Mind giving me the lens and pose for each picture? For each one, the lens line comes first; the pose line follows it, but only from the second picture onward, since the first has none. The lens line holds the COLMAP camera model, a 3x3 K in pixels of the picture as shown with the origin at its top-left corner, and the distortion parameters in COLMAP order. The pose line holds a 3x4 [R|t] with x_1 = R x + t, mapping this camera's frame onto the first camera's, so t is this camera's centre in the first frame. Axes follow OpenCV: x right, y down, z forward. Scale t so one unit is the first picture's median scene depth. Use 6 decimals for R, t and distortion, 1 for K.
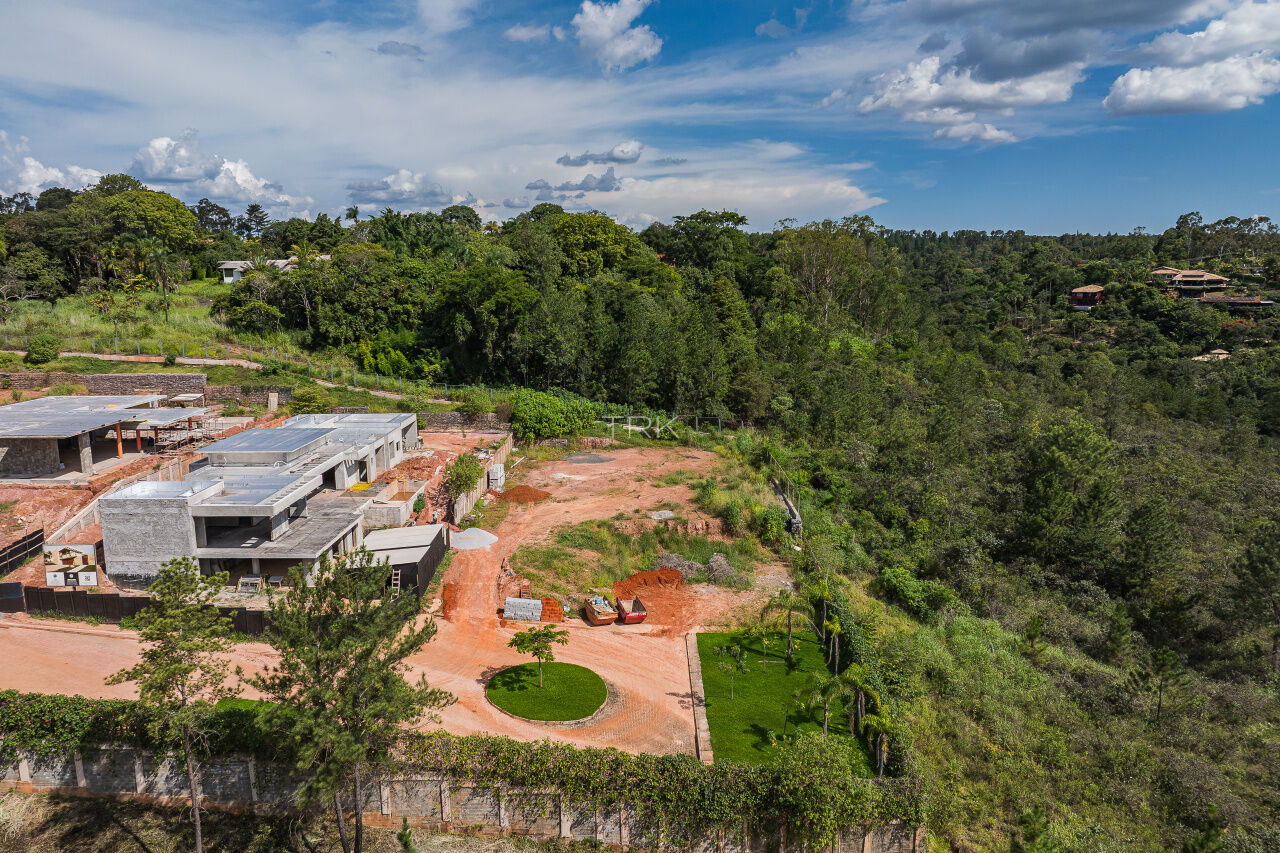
lens RADIAL K [[898.7, 0, 641.0], [0, 898.7, 417.4], [0, 0, 1]] dist [-0.025424, 0.009399]
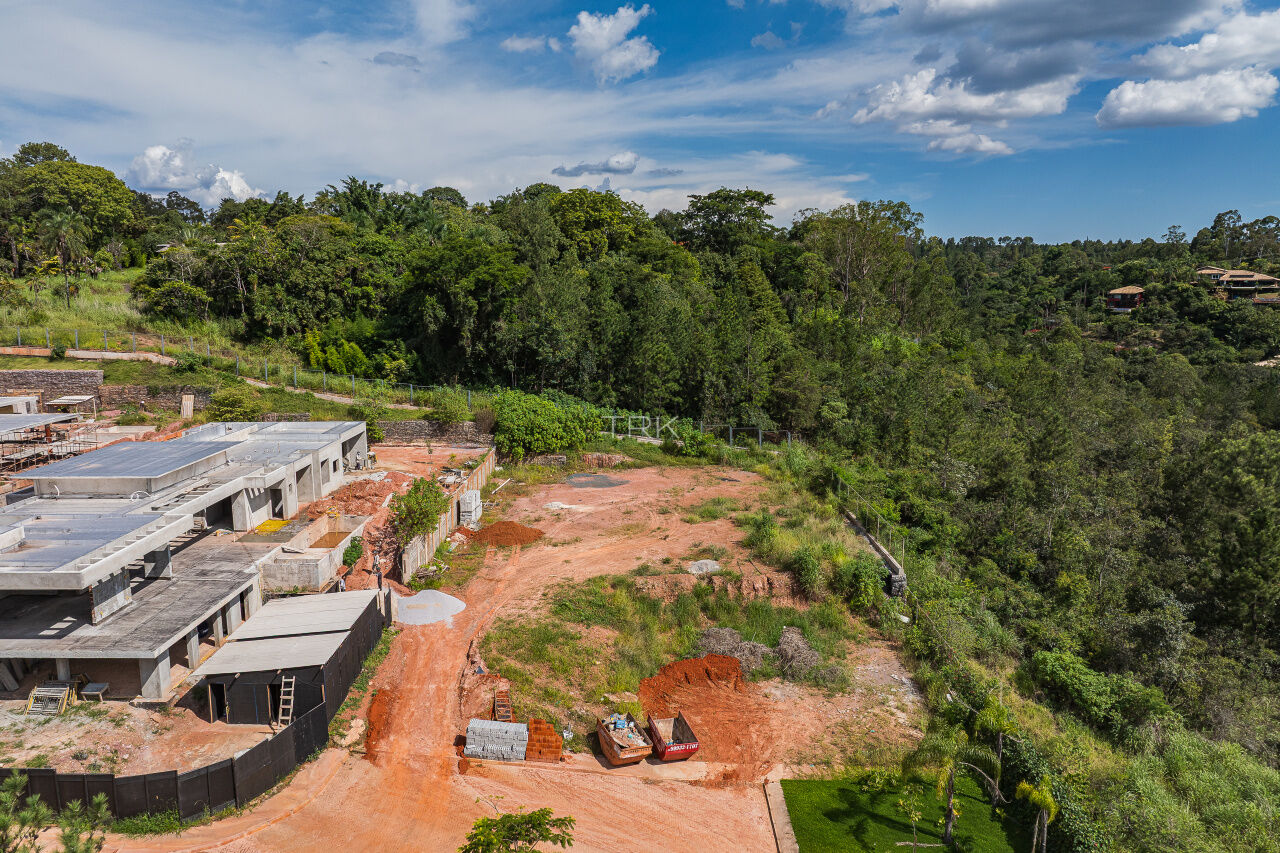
lens RADIAL K [[898.7, 0, 640.8], [0, 898.7, 418.0], [0, 0, 1]] dist [-0.025424, 0.009399]
pose [[0.999989, 0.001940, 0.004282, -0.018841], [-0.001892, 0.999935, -0.011200, 0.000491], [-0.004304, 0.011191, 0.999928, 0.200133]]
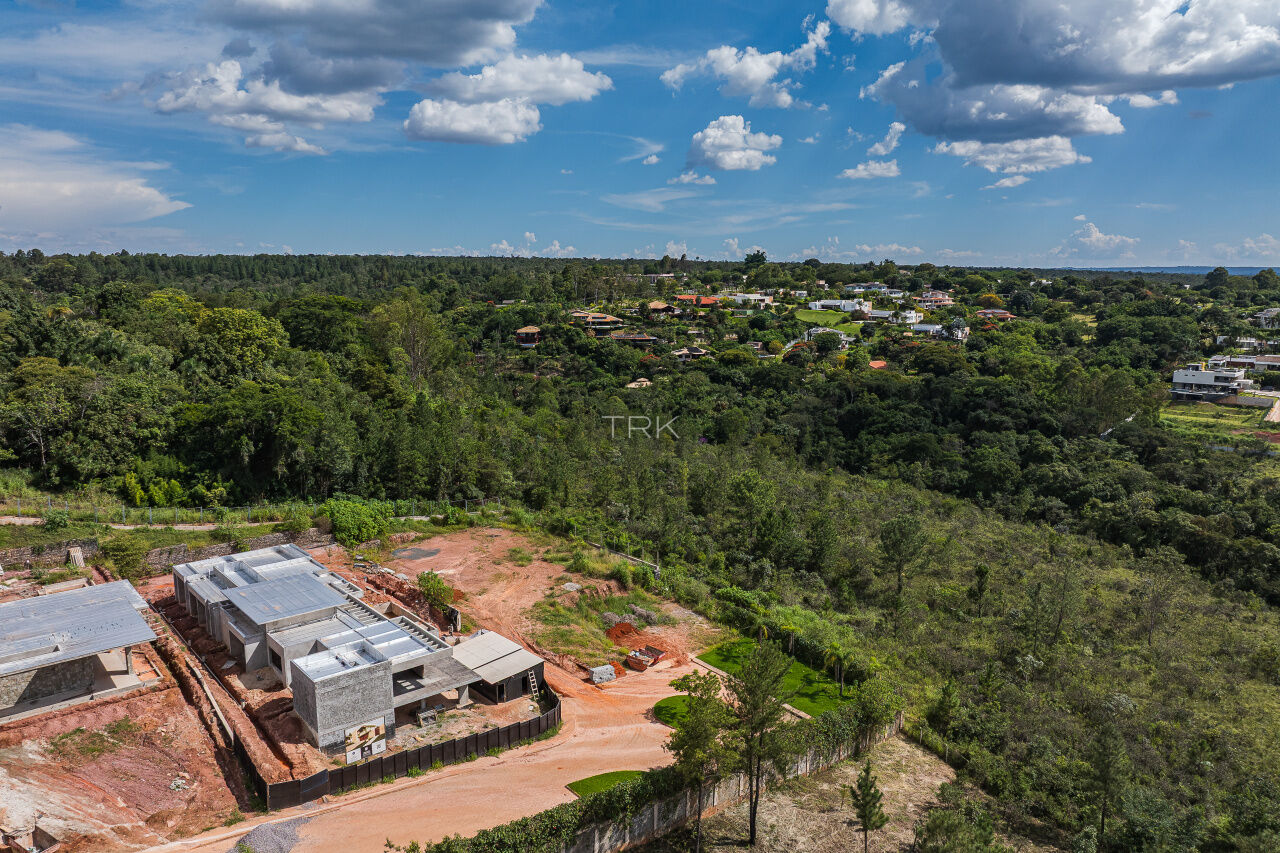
lens RADIAL K [[898.7, 0, 638.3], [0, 898.7, 428.5], [0, 0, 1]] dist [-0.025424, 0.009399]
pose [[0.754530, -0.104530, 0.647888, -0.494535], [0.103023, 0.993859, 0.040367, -0.112292], [-0.648129, 0.036289, 0.760665, -0.058280]]
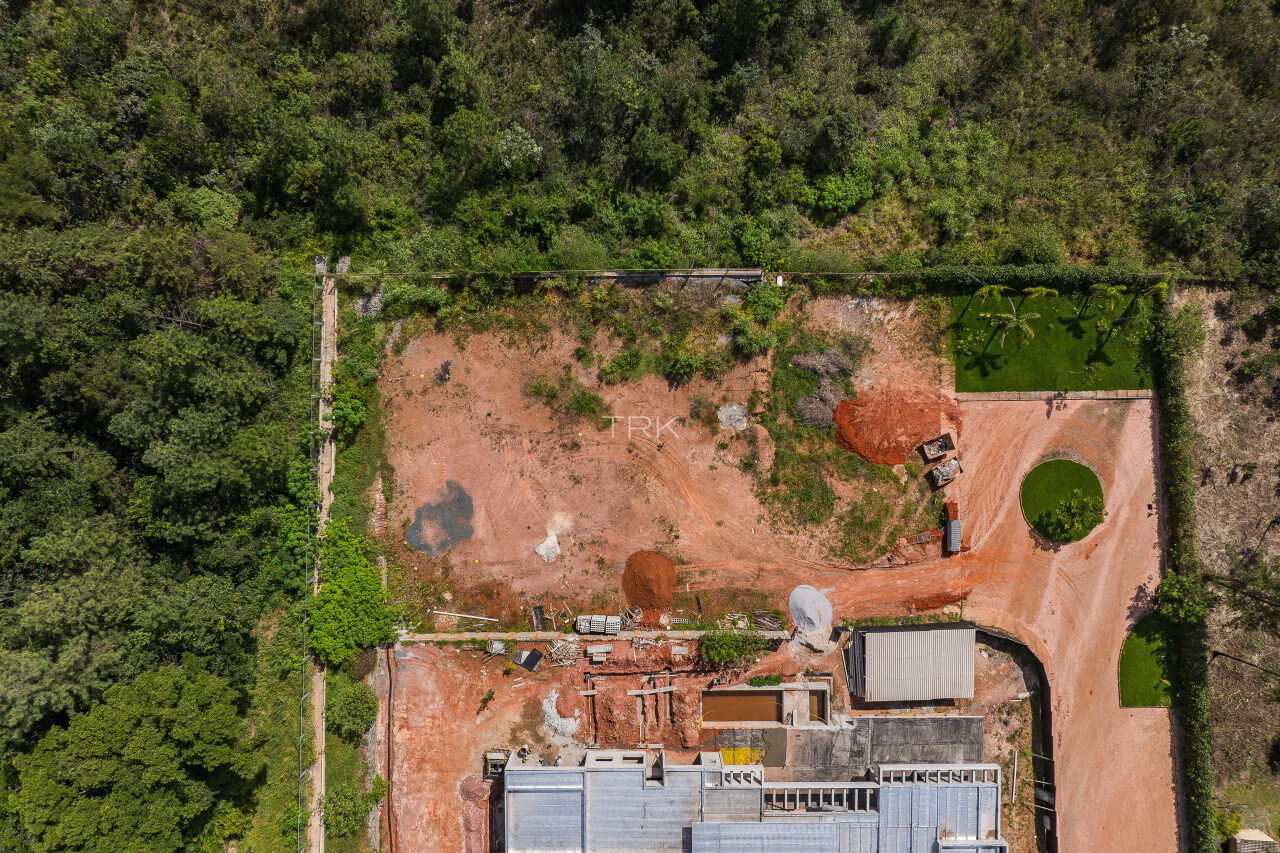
lens RADIAL K [[898.7, 0, 643.3], [0, 898.7, 436.7], [0, 0, 1]] dist [-0.025424, 0.009399]
pose [[-0.014325, -0.999760, -0.016600, 0.013957], [0.166372, -0.018753, 0.985885, -0.536276], [-0.985959, 0.011361, 0.166601, 0.626800]]
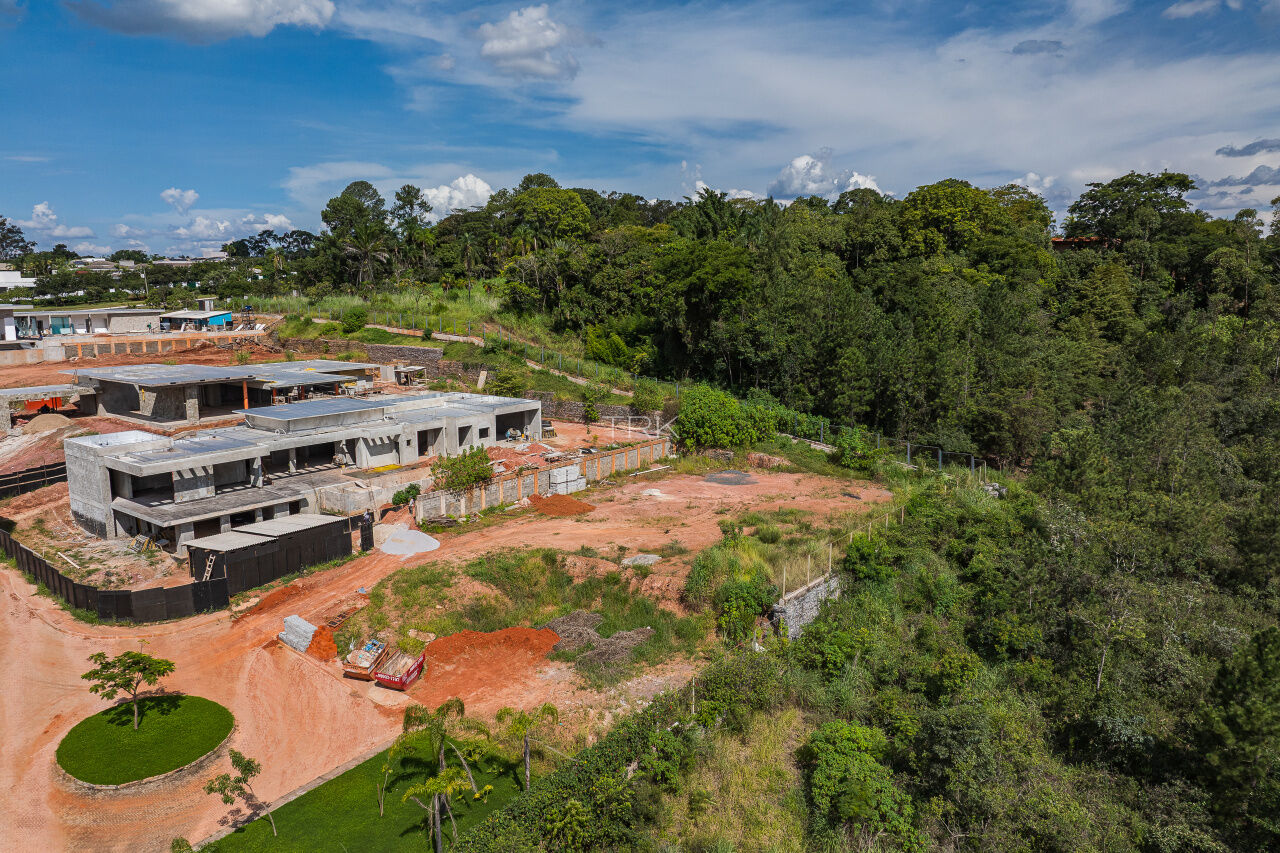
lens RADIAL K [[898.7, 0, 644.5], [0, 898.7, 422.0], [0, 0, 1]] dist [-0.025424, 0.009399]
pose [[0.794103, 0.097439, -0.599922, 0.302436], [-0.099872, 0.994568, 0.029339, -0.016214], [0.599522, 0.036617, 0.799520, 0.276493]]
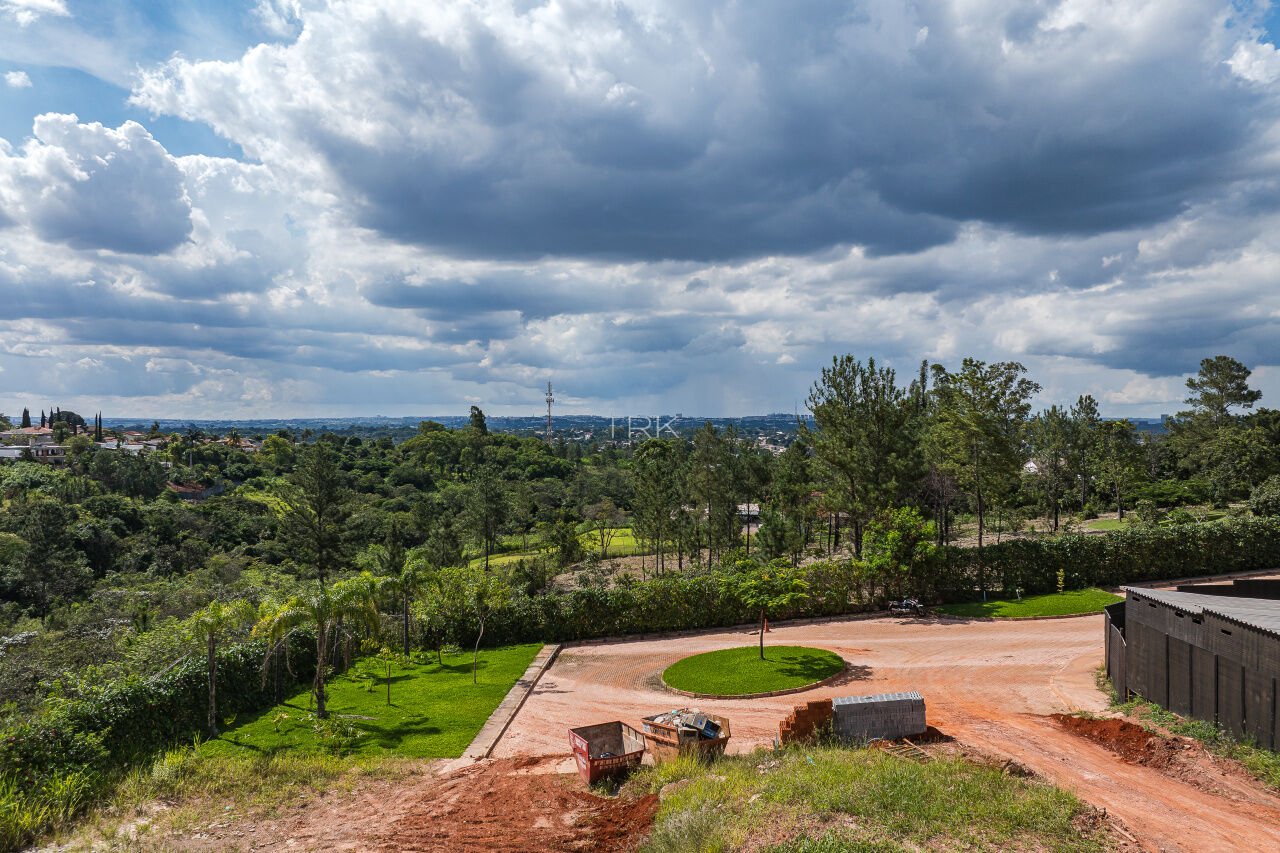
lens RADIAL K [[898.7, 0, 644.6], [0, 898.7, 426.6], [0, 0, 1]] dist [-0.025424, 0.009399]
pose [[-0.999426, 0.009339, 0.032554, -0.020964], [0.014352, 0.987439, 0.157347, 0.010975], [-0.030675, 0.157724, -0.987007, 0.714599]]
